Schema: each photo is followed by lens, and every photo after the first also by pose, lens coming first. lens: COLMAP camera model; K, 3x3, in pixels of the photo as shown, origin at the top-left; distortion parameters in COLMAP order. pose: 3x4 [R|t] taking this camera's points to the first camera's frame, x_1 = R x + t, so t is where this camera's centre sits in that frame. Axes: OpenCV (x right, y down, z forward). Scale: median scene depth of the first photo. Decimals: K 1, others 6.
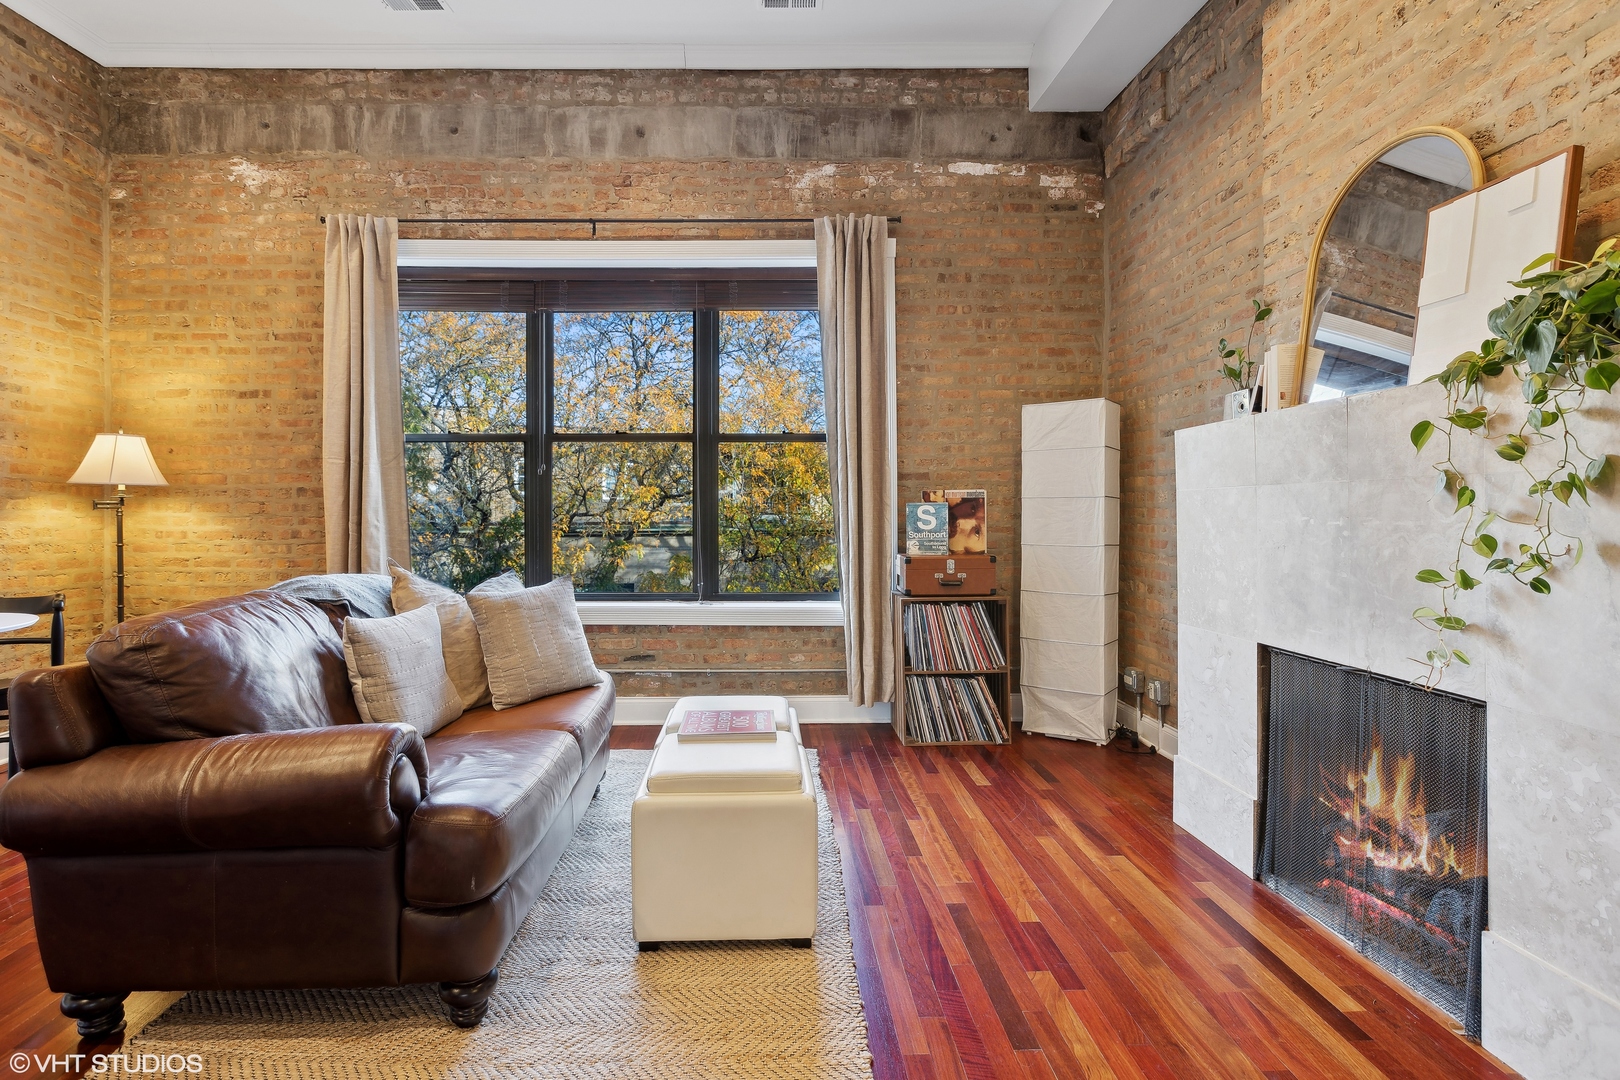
lens RADIAL K [[807.5, 0, 772.5], [0, 807.5, 512.2], [0, 0, 1]] dist [-0.001171, -0.004819]
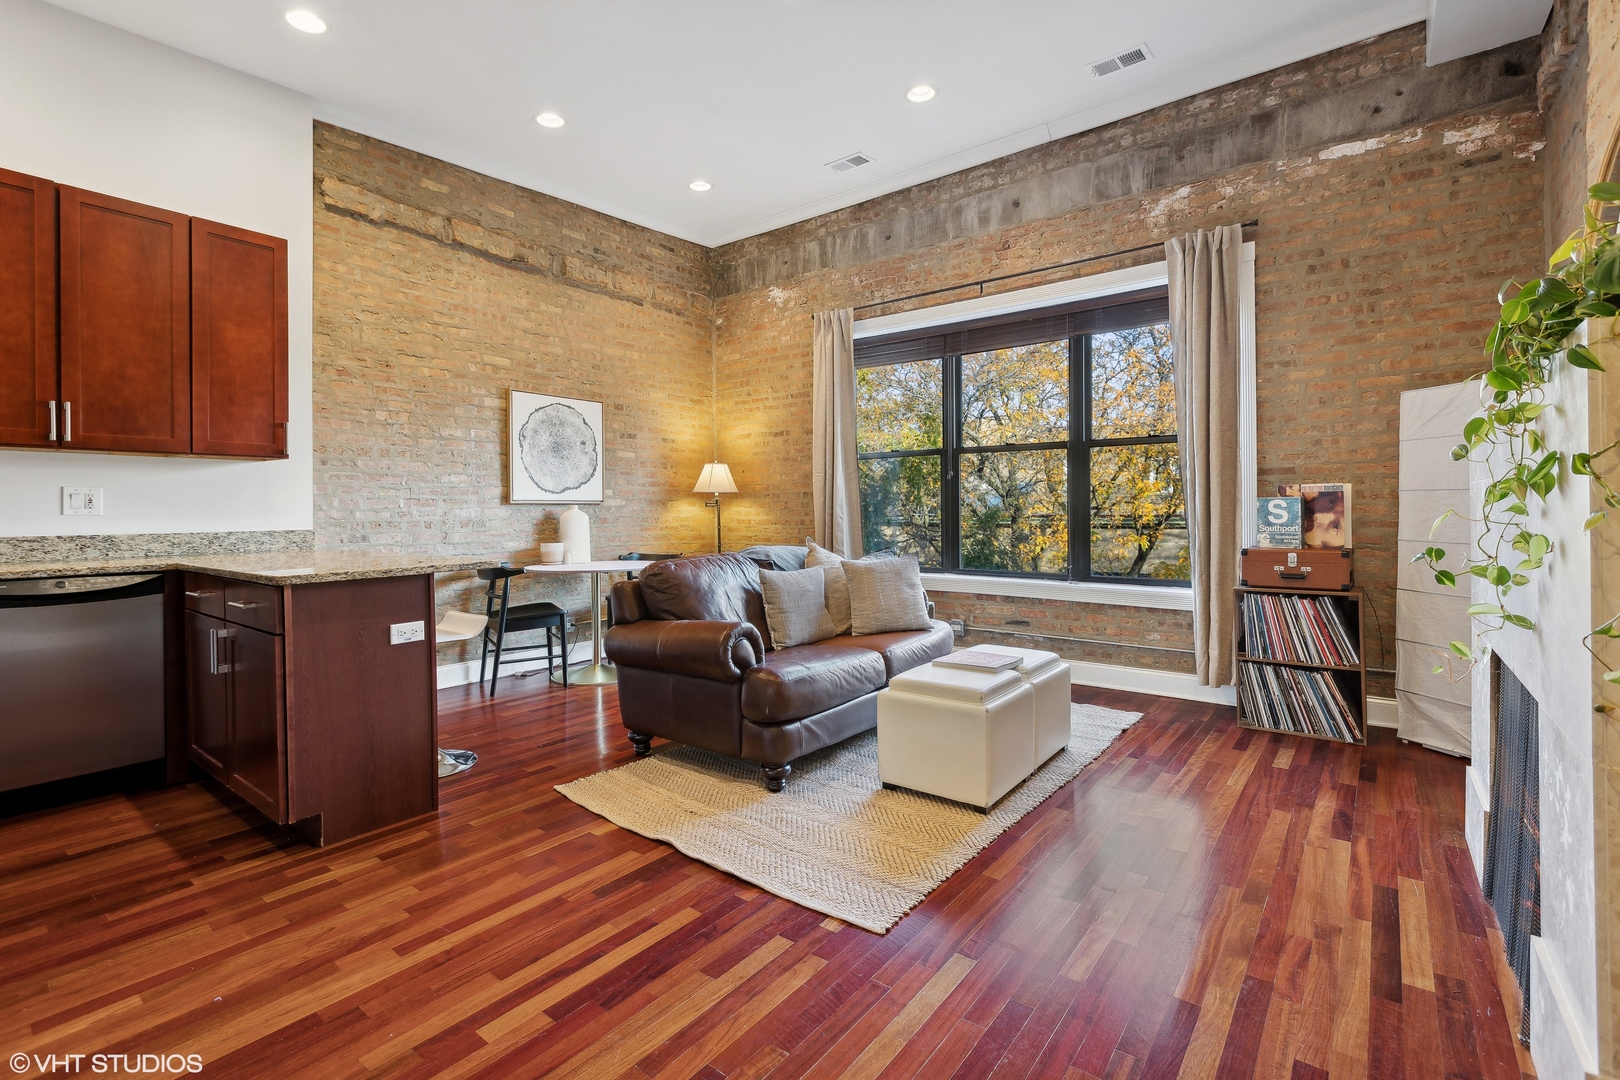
lens RADIAL K [[733.5, 0, 799.6], [0, 733.5, 511.6], [0, 0, 1]] dist [0.014308, -0.007198]
pose [[0.776595, 0.000658, -0.630000, 0.298068], [0.005207, 0.999959, 0.007462, -0.003324], [0.629979, -0.009075, 0.776559, -0.103453]]
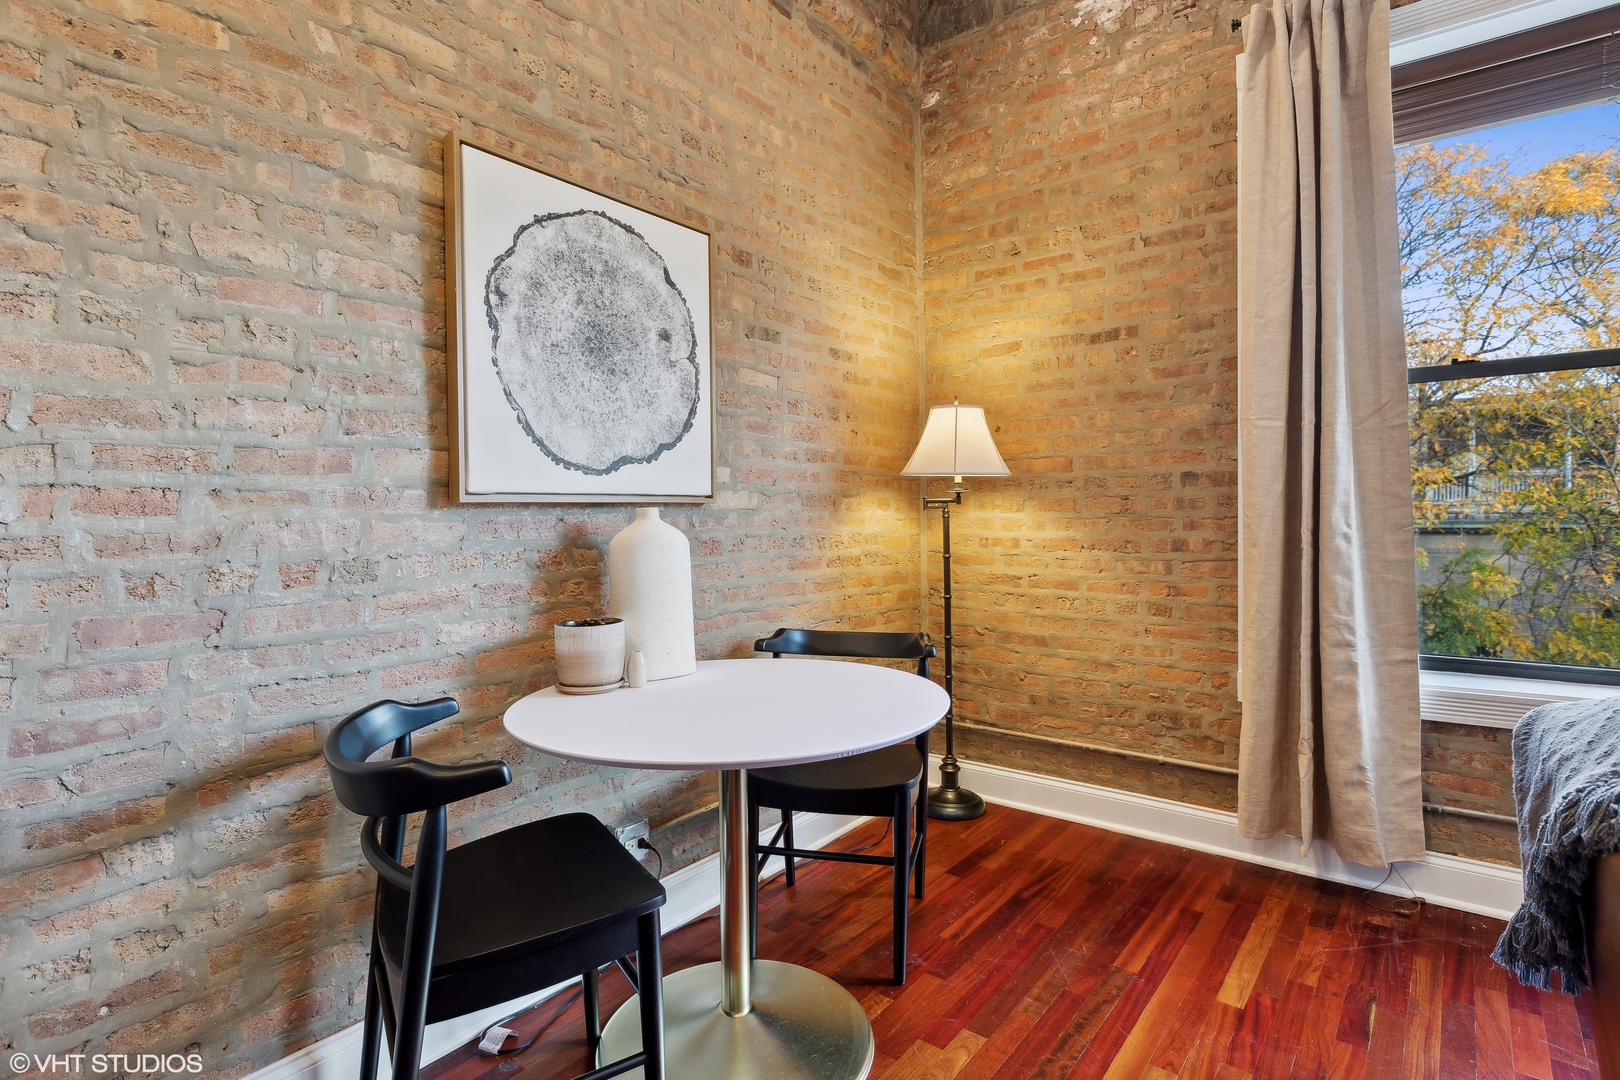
lens RADIAL K [[804.9, 0, 802.7], [0, 804.9, 525.3], [0, 0, 1]] dist [-0.002435, 0.000148]
pose [[0.771042, 0.003593, -0.636774, -0.415591], [0.011825, 0.999731, 0.019959, -0.004876], [0.636675, -0.022919, 0.770792, 0.318012]]
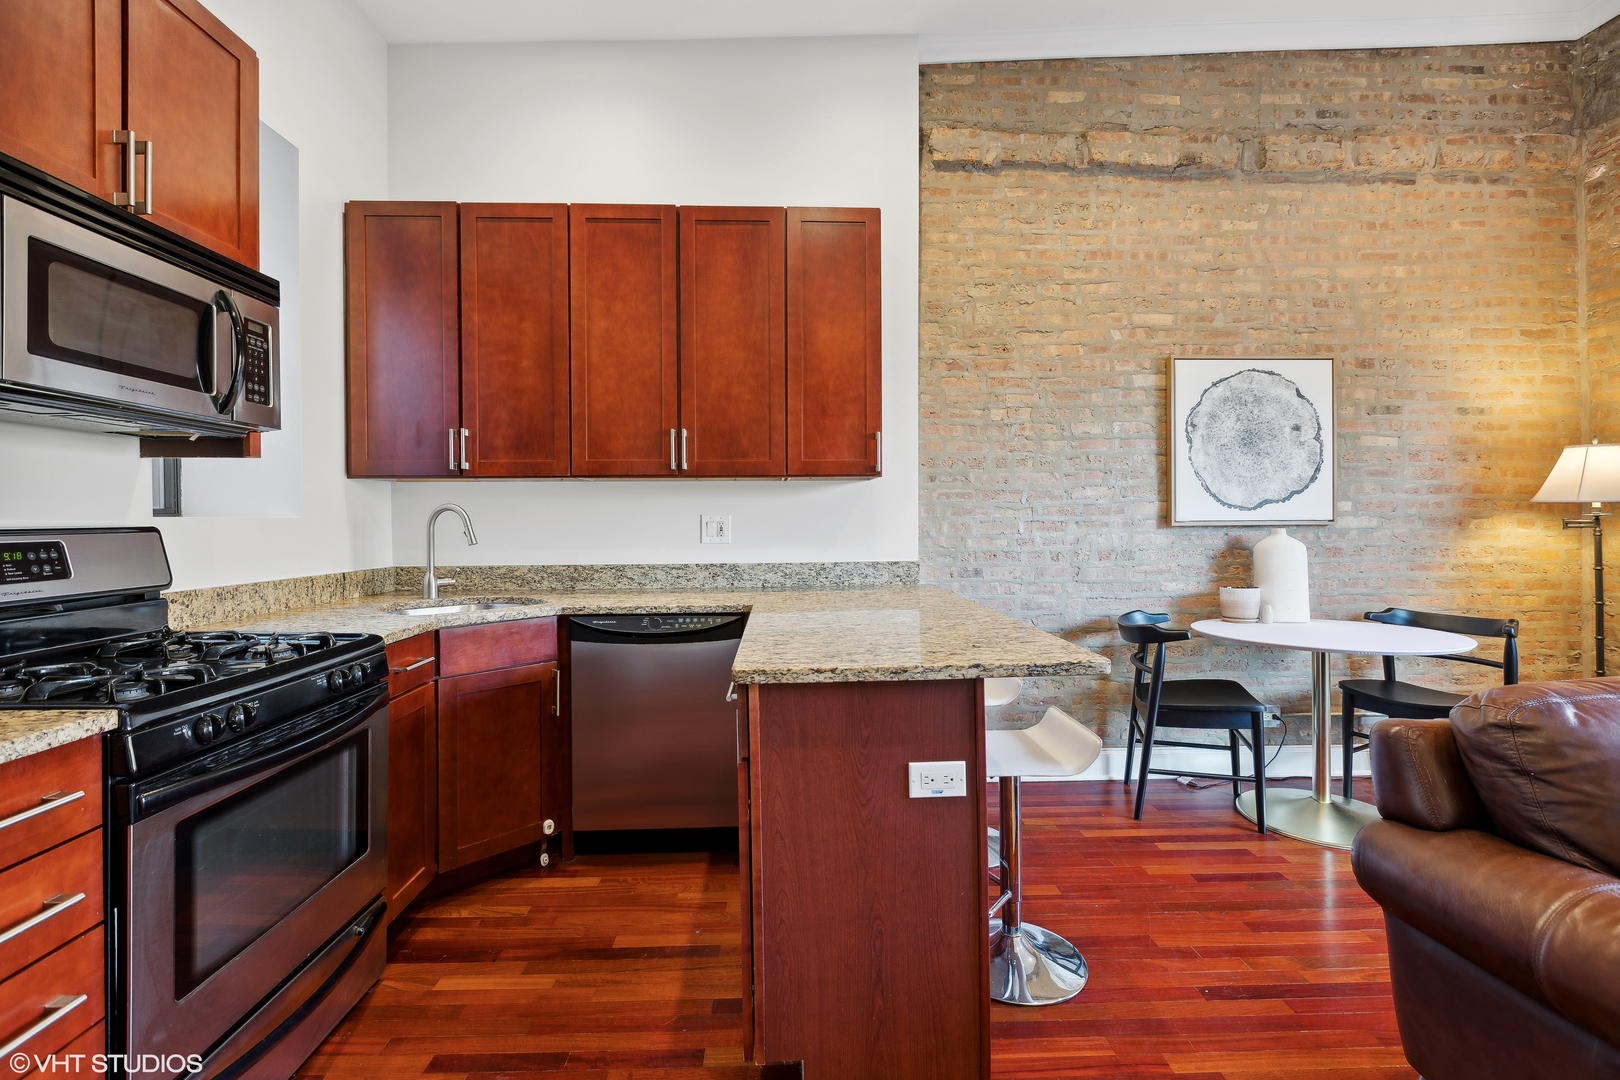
lens RADIAL K [[731.3, 0, 803.6], [0, 731.3, 522.1], [0, 0, 1]] dist [0.002751, -0.002229]
pose [[0.012903, 0.005606, -0.999901, -0.014657], [0.010395, 0.999930, 0.005740, -0.023283], [0.999863, -0.010468, 0.012844, 0.108866]]
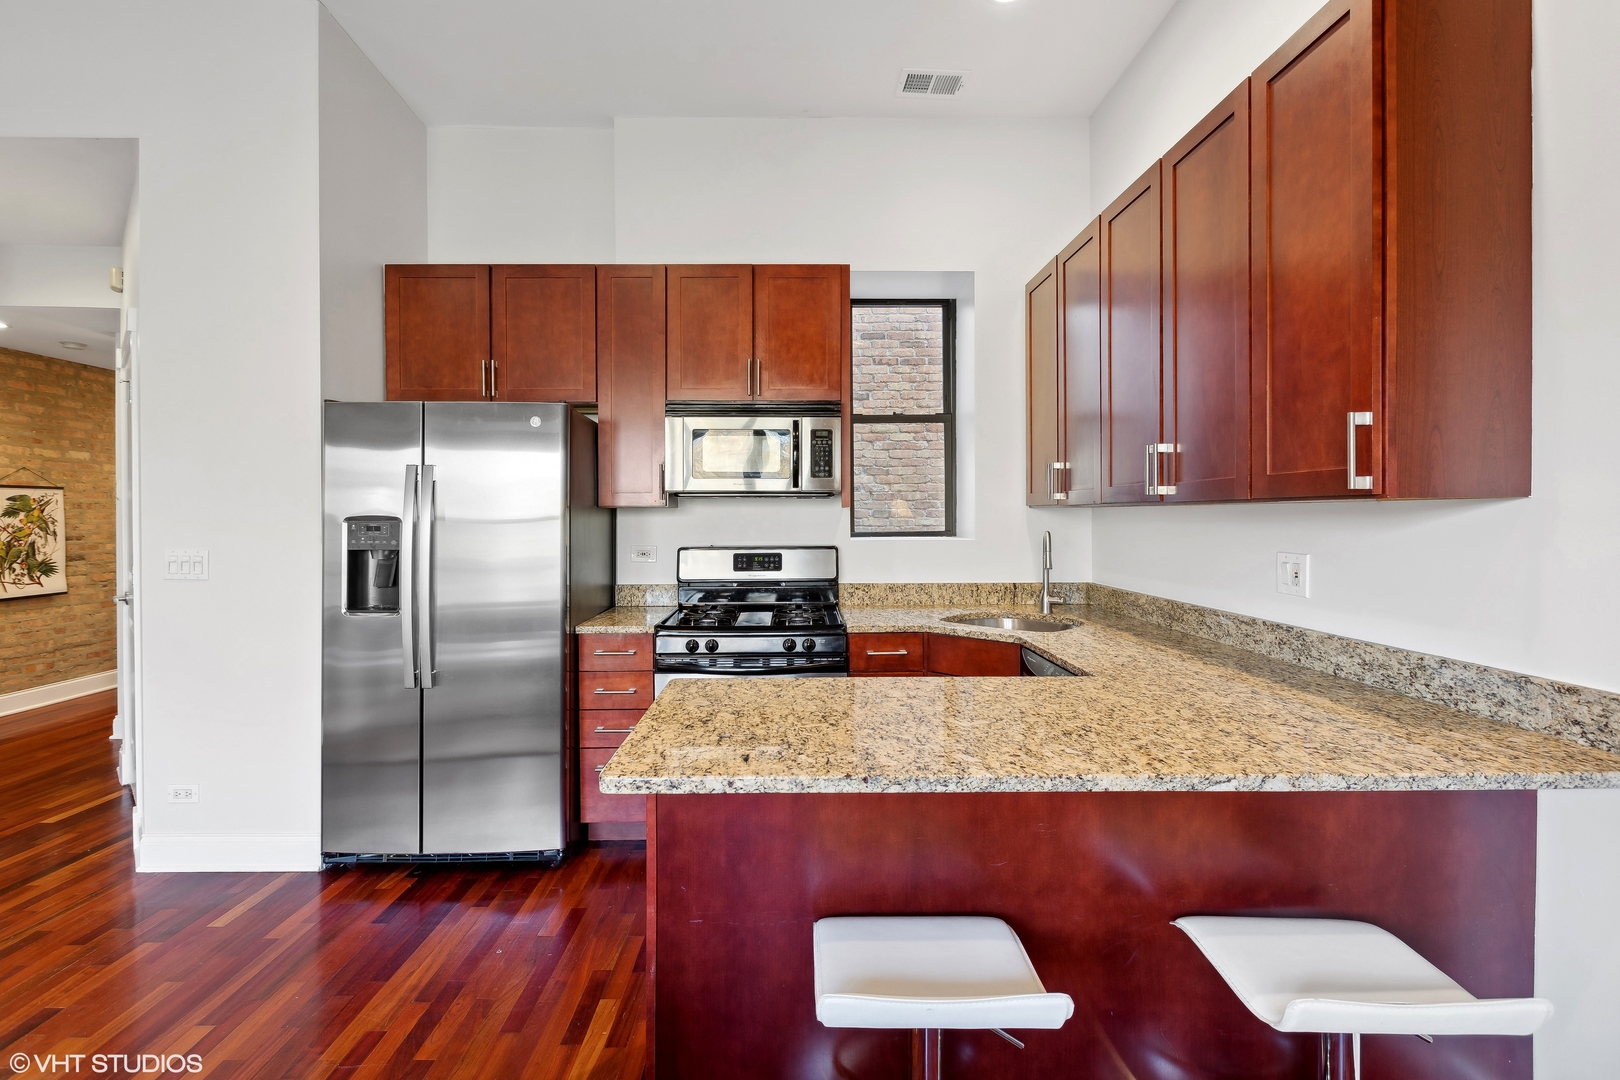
lens RADIAL K [[731.3, 0, 803.6], [0, 731.3, 522.1], [0, 0, 1]] dist [0.002751, -0.002229]
pose [[-0.999986, 0.005129, -0.001027, -0.442129], [0.005124, 0.999973, 0.005261, -0.054006], [0.001054, 0.005256, -0.999986, 0.545695]]
